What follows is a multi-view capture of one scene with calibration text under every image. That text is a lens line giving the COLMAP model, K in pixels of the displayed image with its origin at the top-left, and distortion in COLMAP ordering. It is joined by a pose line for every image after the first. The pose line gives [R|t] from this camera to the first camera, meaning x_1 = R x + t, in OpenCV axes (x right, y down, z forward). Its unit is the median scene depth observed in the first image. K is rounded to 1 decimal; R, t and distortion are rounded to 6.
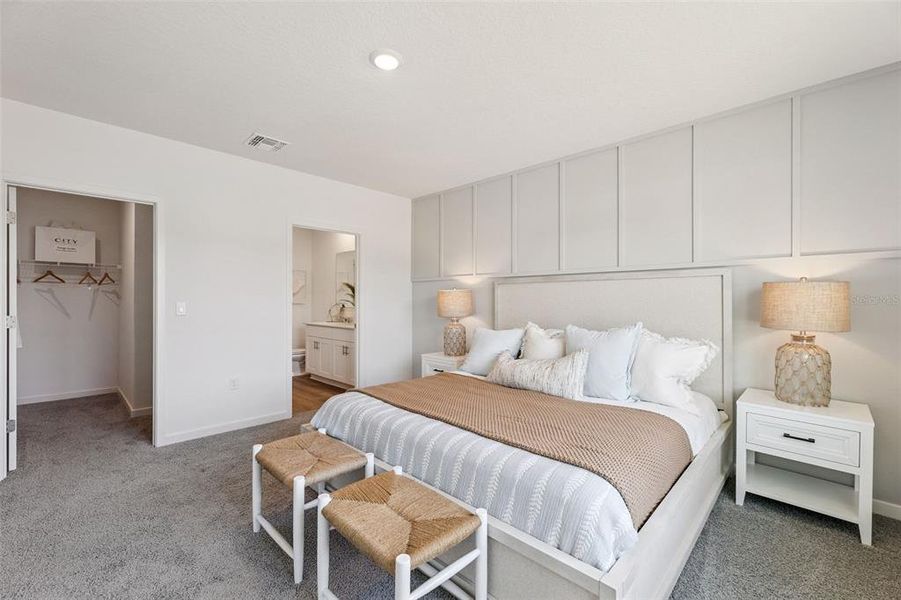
lens RADIAL K [[376.7, 0, 450.5], [0, 376.7, 300.0], [0, 0, 1]] dist [-0.000224, -0.000079]
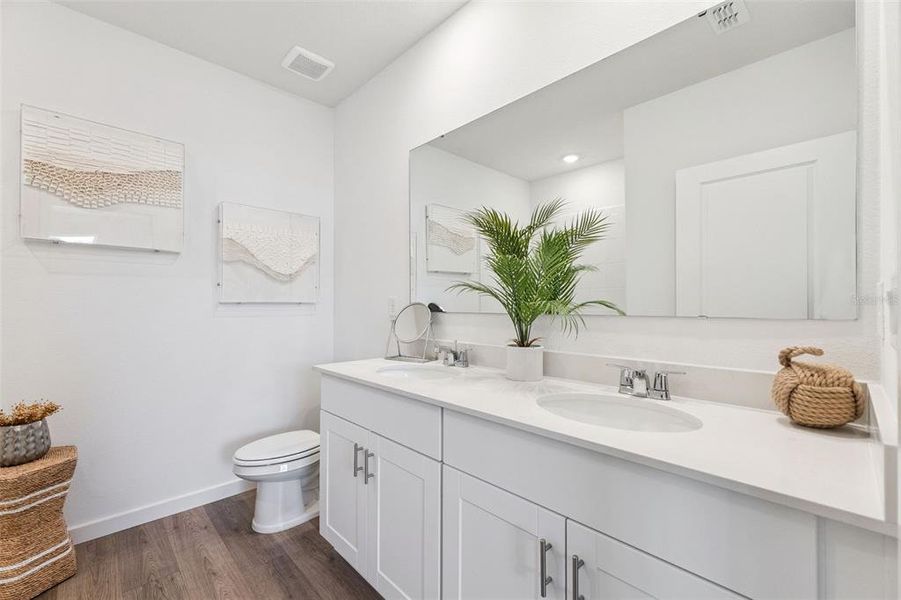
lens RADIAL K [[376.7, 0, 450.5], [0, 376.7, 300.0], [0, 0, 1]] dist [-0.000224, -0.000079]
pose [[0.999600, -0.003992, -0.028008, -0.261861], [0.003702, 0.999939, -0.010403, 0.012521], [0.028048, 0.010295, 0.999554, 0.675923]]
